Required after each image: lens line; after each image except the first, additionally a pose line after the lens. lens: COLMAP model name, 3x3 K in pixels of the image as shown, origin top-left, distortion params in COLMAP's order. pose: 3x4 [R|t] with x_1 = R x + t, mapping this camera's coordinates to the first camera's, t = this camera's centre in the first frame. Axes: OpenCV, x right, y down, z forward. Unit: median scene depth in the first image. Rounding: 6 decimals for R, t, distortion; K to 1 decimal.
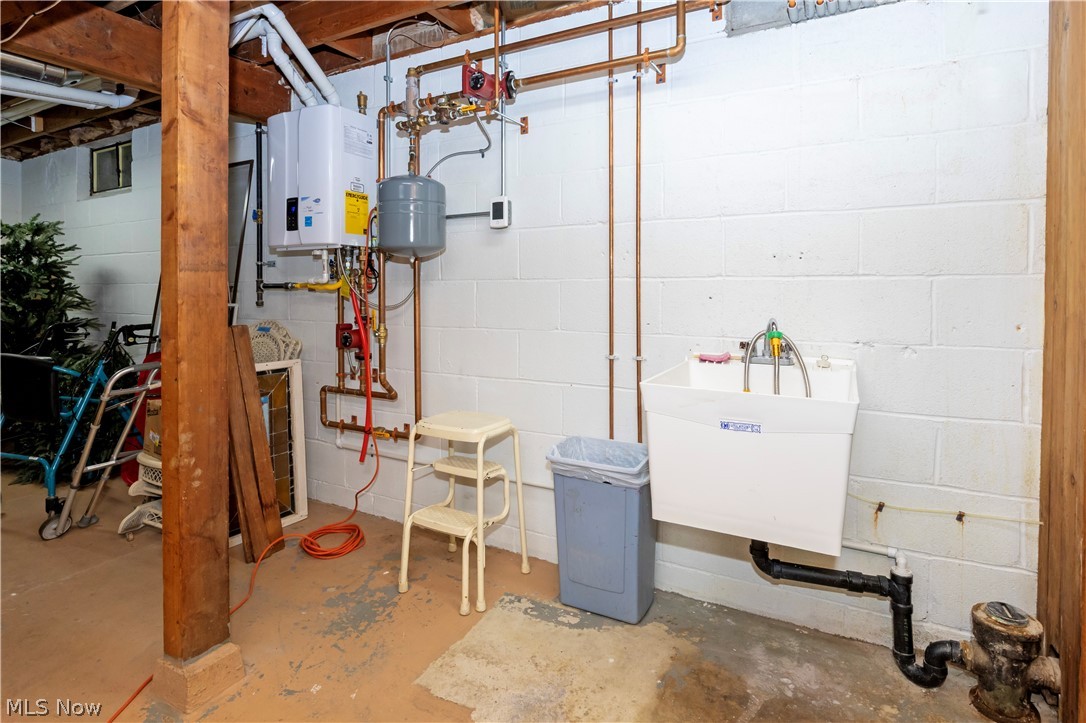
lens RADIAL K [[522.5, 0, 571.3], [0, 522.5, 312.4], [0, 0, 1]] dist [-0.016266, 0.000080]
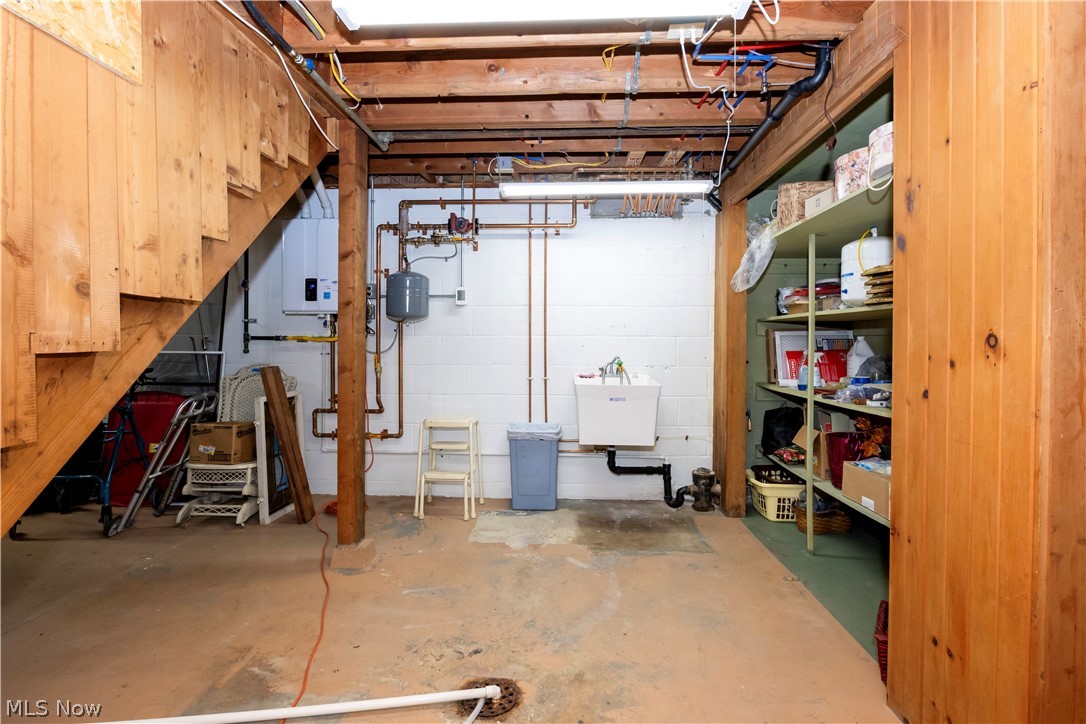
lens RADIAL K [[498.2, 0, 543.0], [0, 498.2, 362.0], [0, 0, 1]] dist [-0.014989, -0.000282]
pose [[0.914593, -0.016826, 0.404026, -0.665298], [0.011970, 0.999823, 0.014543, 0.002477], [-0.404199, -0.008464, 0.914632, -0.712574]]
